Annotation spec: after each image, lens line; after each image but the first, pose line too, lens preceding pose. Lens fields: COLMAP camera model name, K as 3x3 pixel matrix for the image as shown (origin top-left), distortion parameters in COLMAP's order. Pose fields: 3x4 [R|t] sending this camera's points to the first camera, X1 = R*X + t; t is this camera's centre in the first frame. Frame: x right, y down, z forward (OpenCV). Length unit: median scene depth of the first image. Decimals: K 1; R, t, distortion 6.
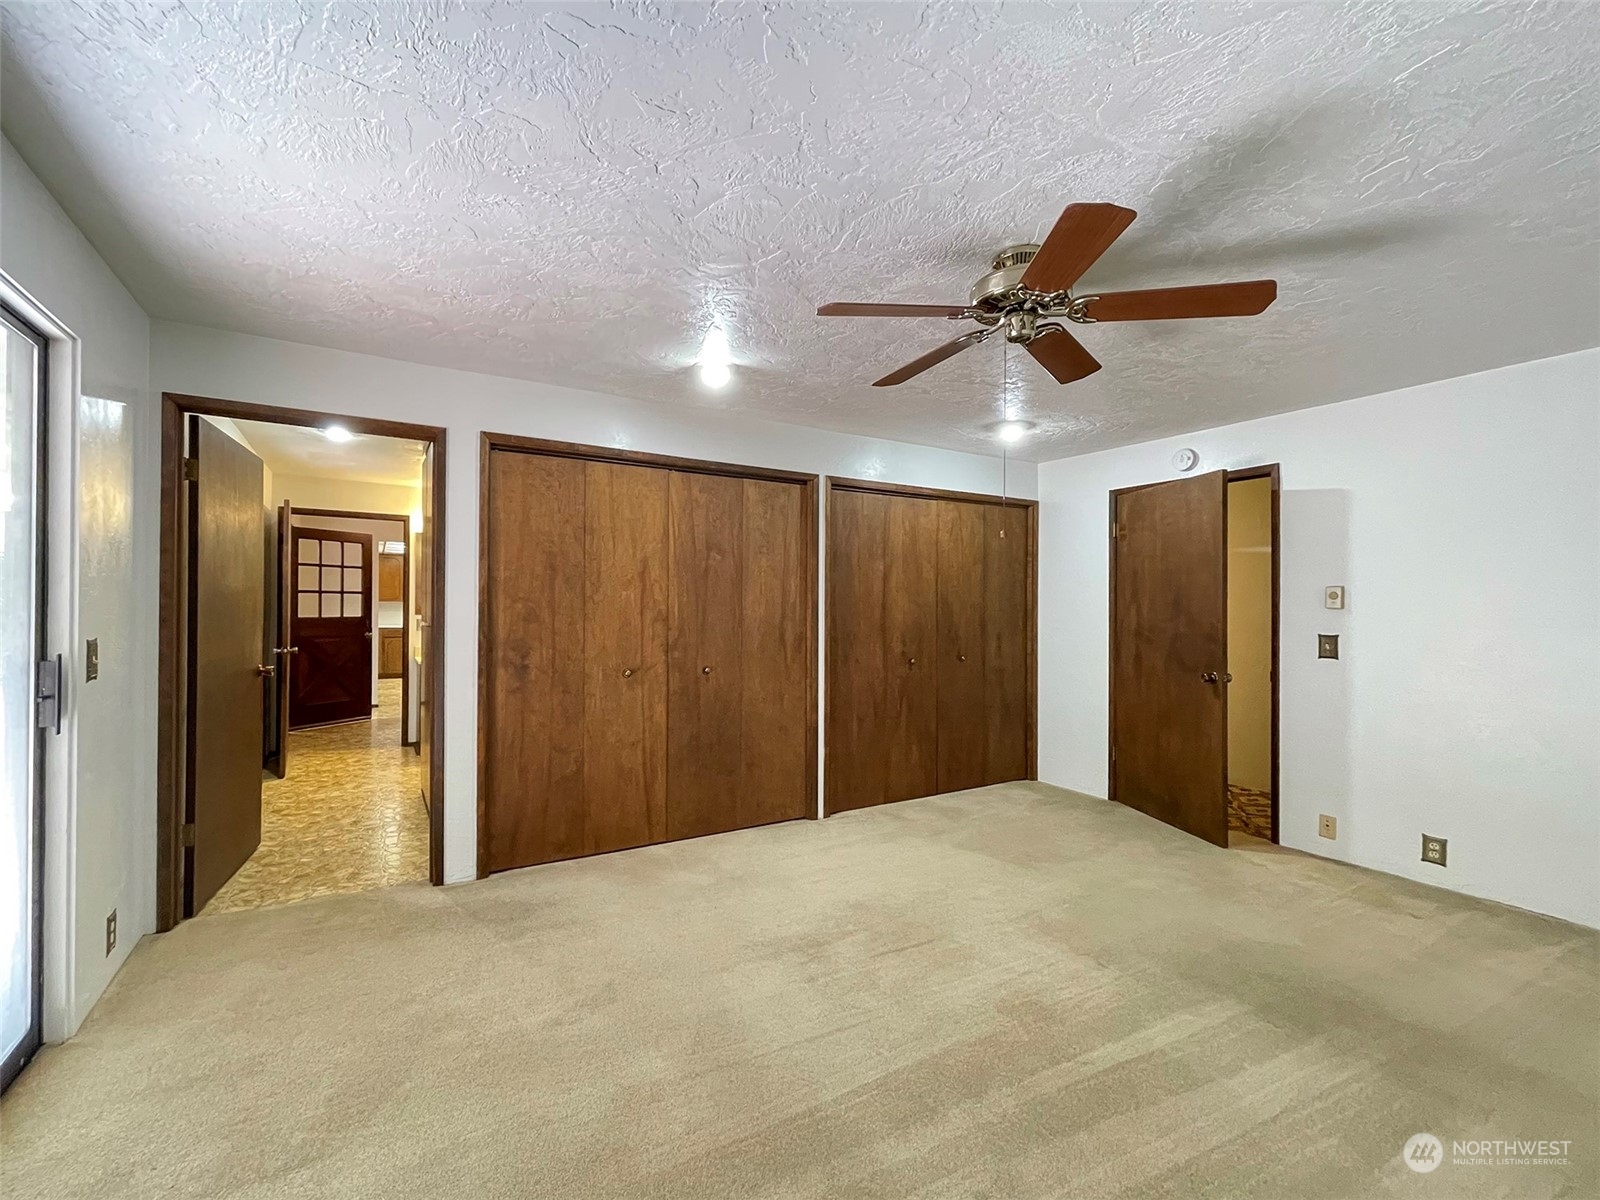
lens RADIAL K [[702.8, 0, 806.3], [0, 702.8, 606.4], [0, 0, 1]] dist [0.027160, -0.000649]
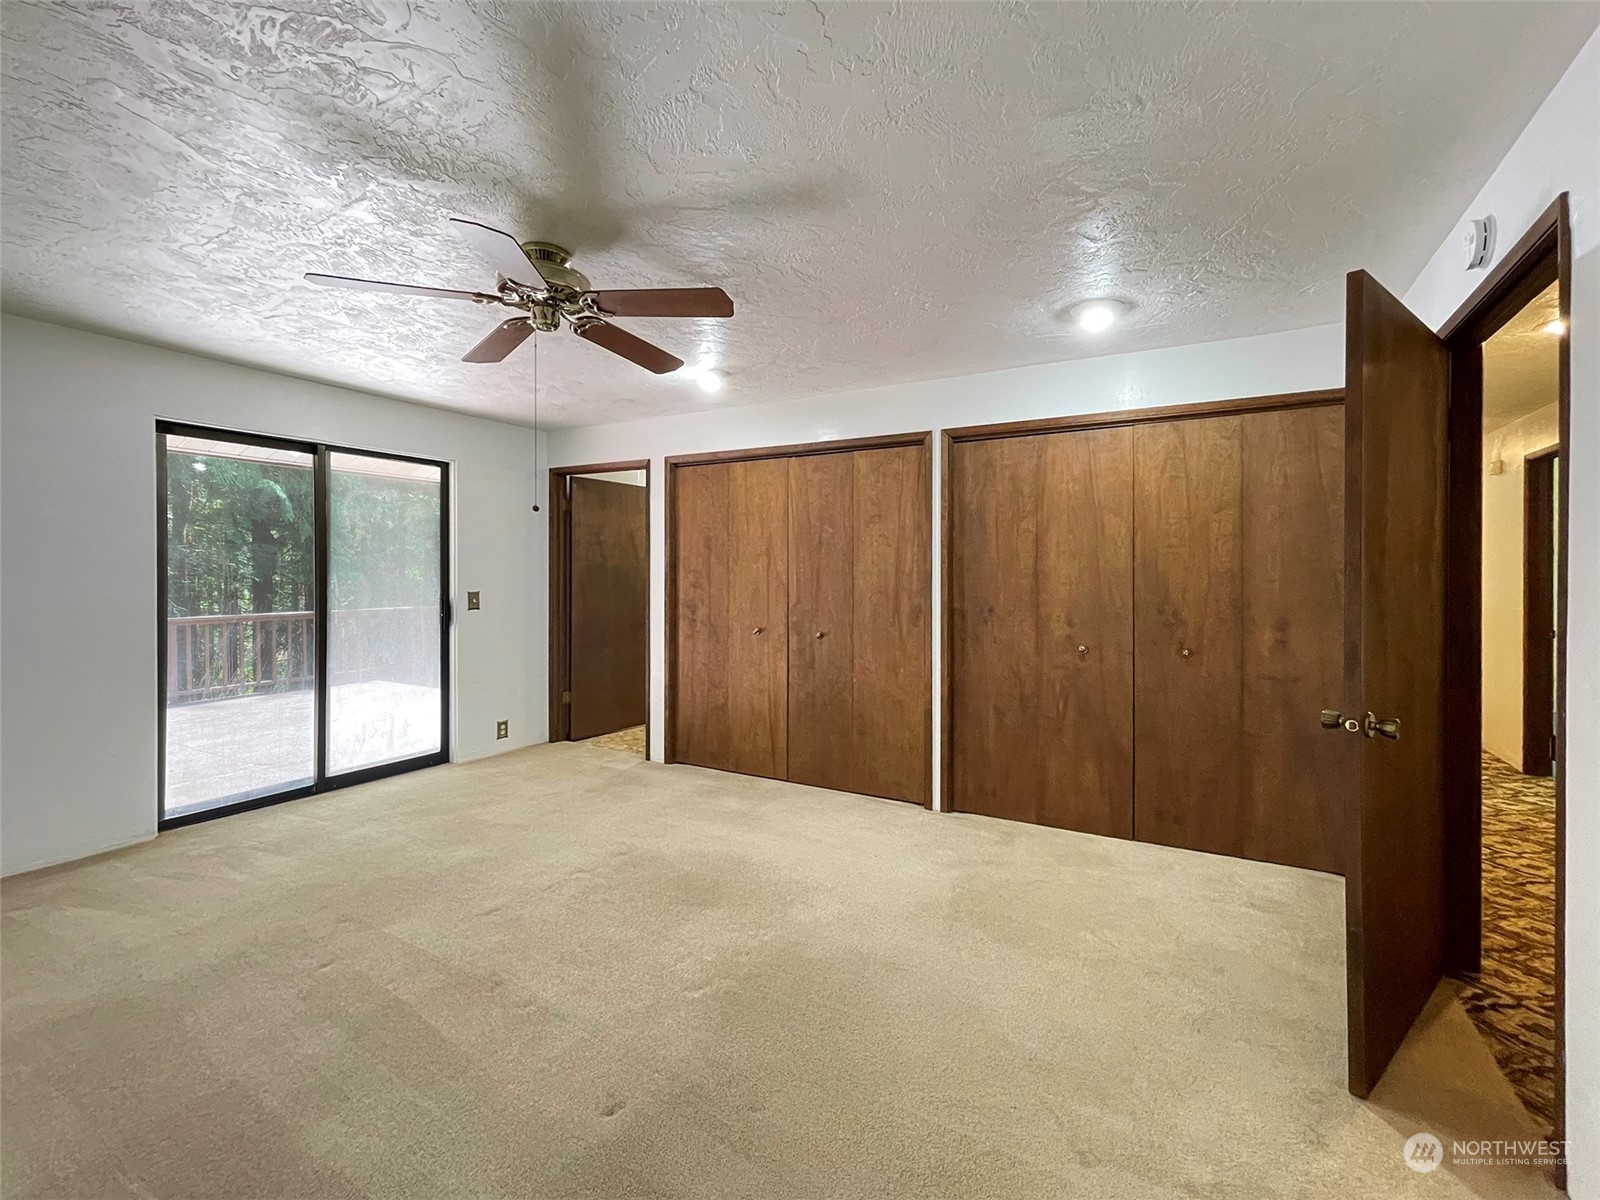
lens RADIAL K [[702.8, 0, 807.6], [0, 702.8, 585.9], [0, 0, 1]] dist [0.027160, -0.000649]
pose [[0.497179, 0.004132, -0.867638, 0.783262], [-0.002614, 0.999991, 0.003264, 0.011201], [0.867644, 0.000645, 0.497186, 0.441254]]
